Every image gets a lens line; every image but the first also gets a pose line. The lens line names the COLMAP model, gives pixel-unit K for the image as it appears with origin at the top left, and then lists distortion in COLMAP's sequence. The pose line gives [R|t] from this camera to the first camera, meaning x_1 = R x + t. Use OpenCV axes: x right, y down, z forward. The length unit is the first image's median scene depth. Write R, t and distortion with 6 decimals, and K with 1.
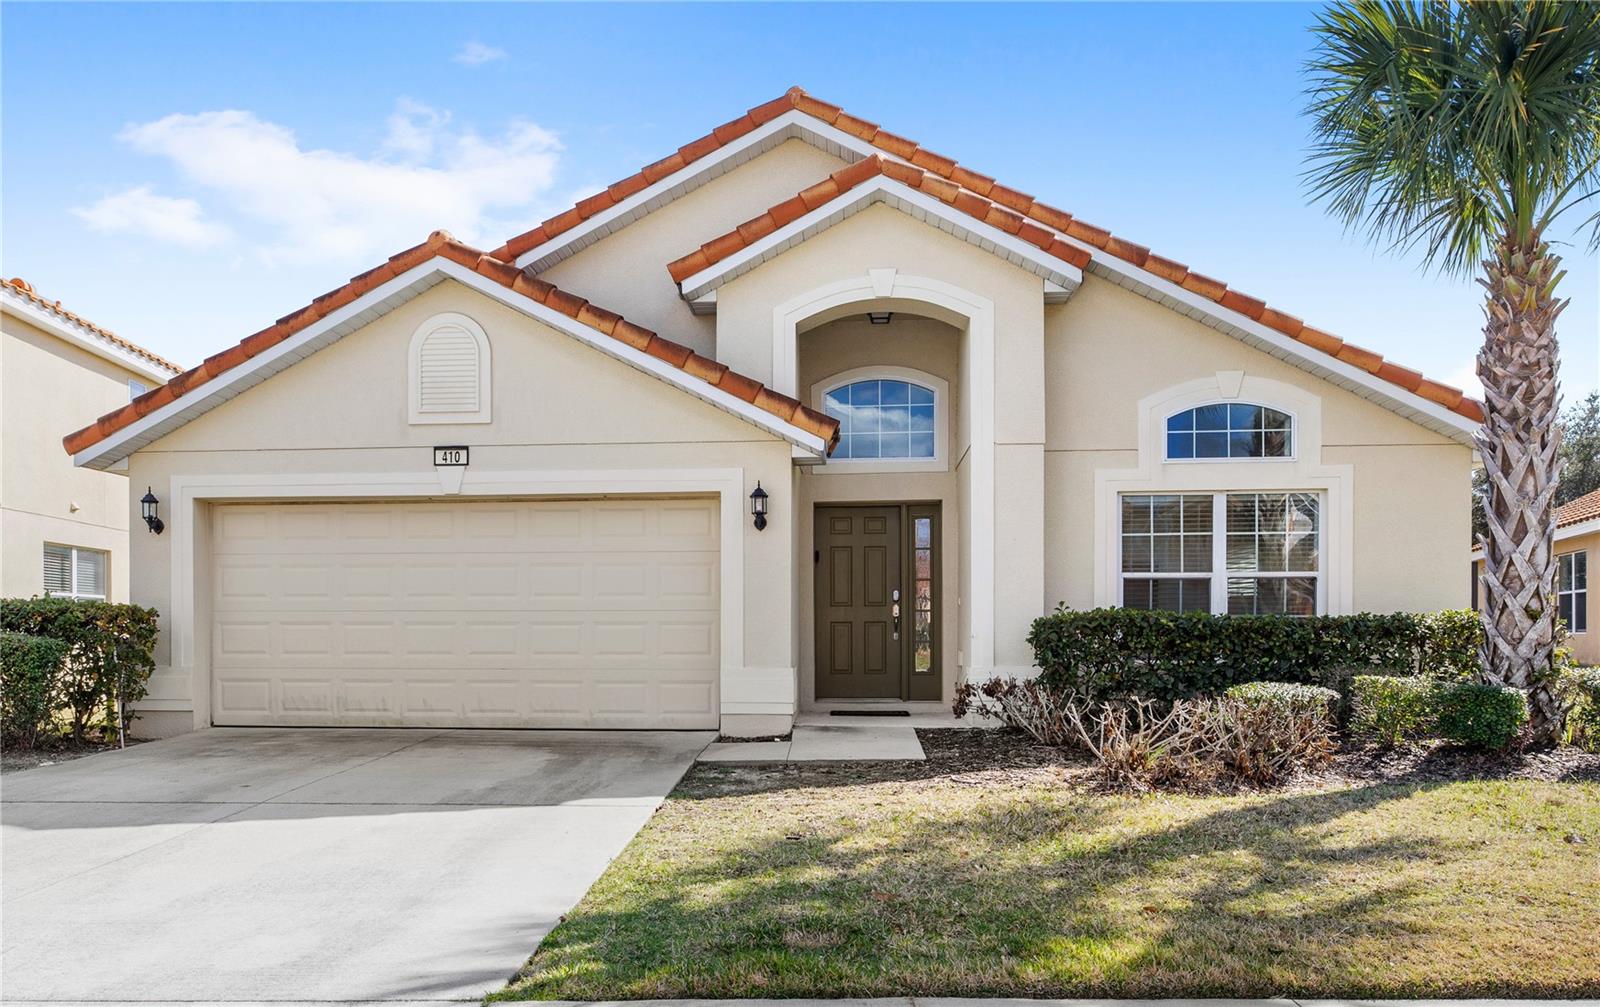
lens RADIAL K [[921.0, 0, 801.0], [0, 921.0, 536.0], [0, 0, 1]] dist [-0.001859, -0.001539]
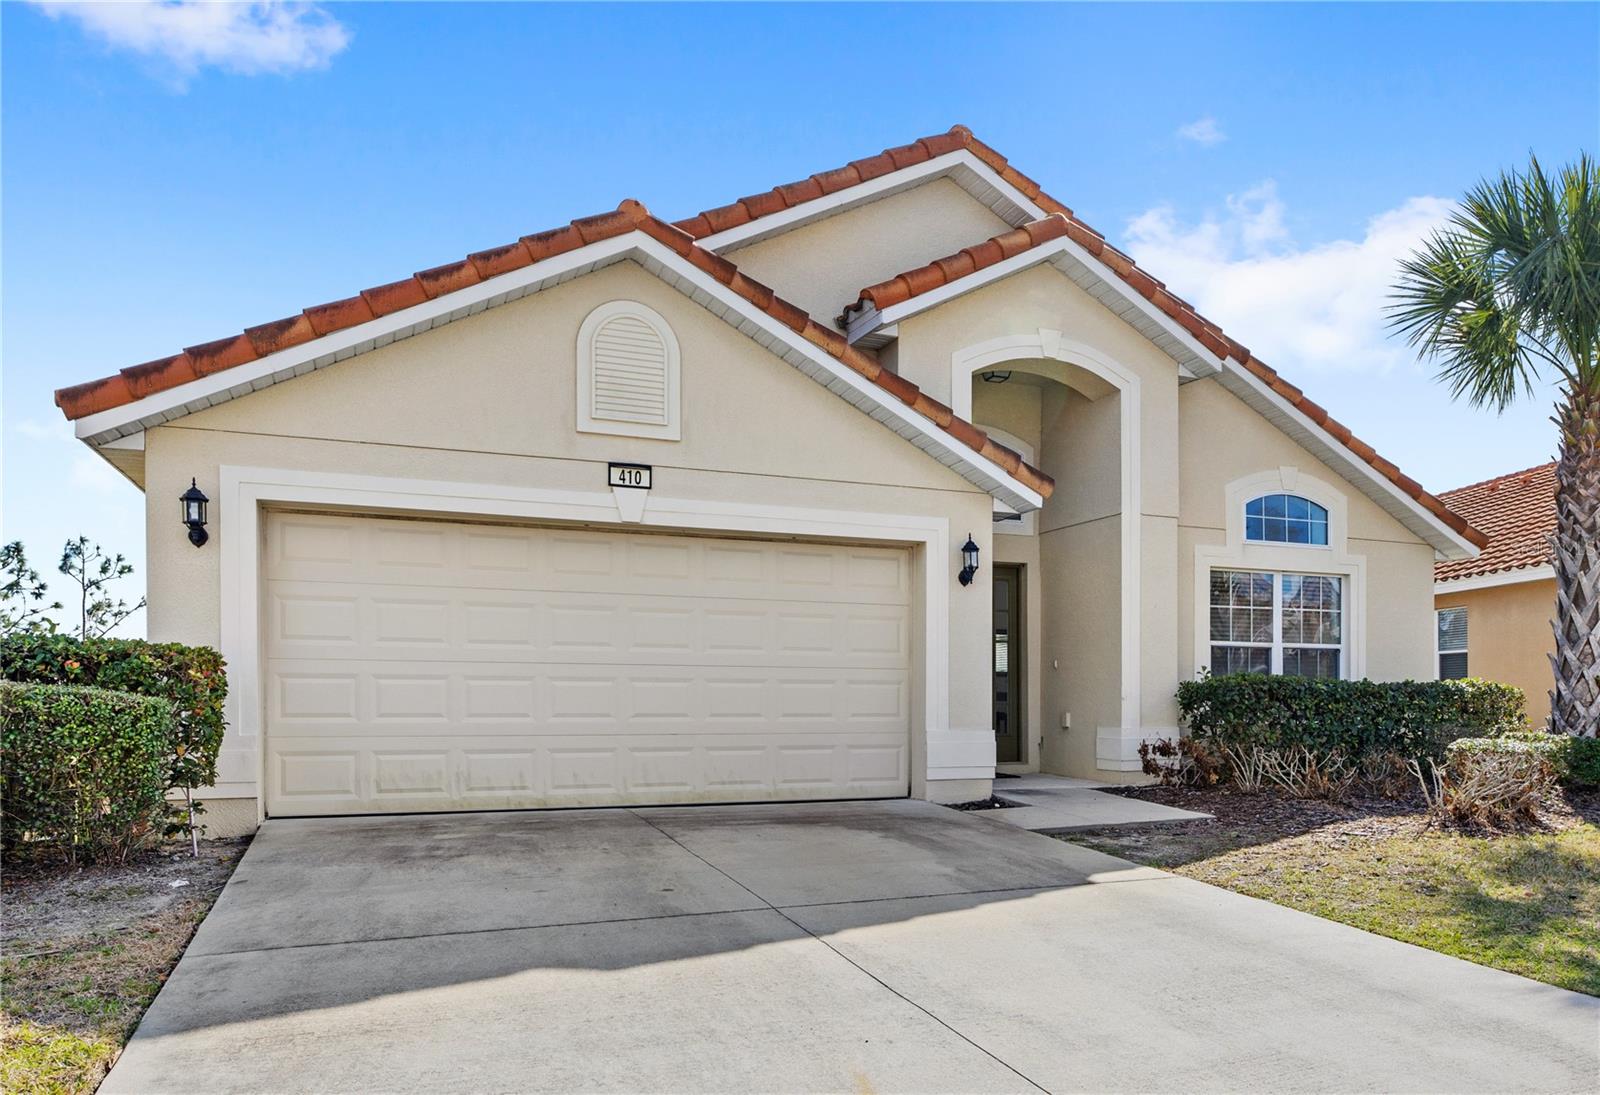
lens RADIAL K [[936.6, 0, 799.0], [0, 936.6, 602.0], [0, 0, 1]] dist [-0.004728, 0.000233]
pose [[0.921364, 0.044428, 0.386153, -0.550999], [-0.046543, 0.998909, -0.003876, 0.021513], [-0.385904, -0.014402, 0.922426, 0.167681]]
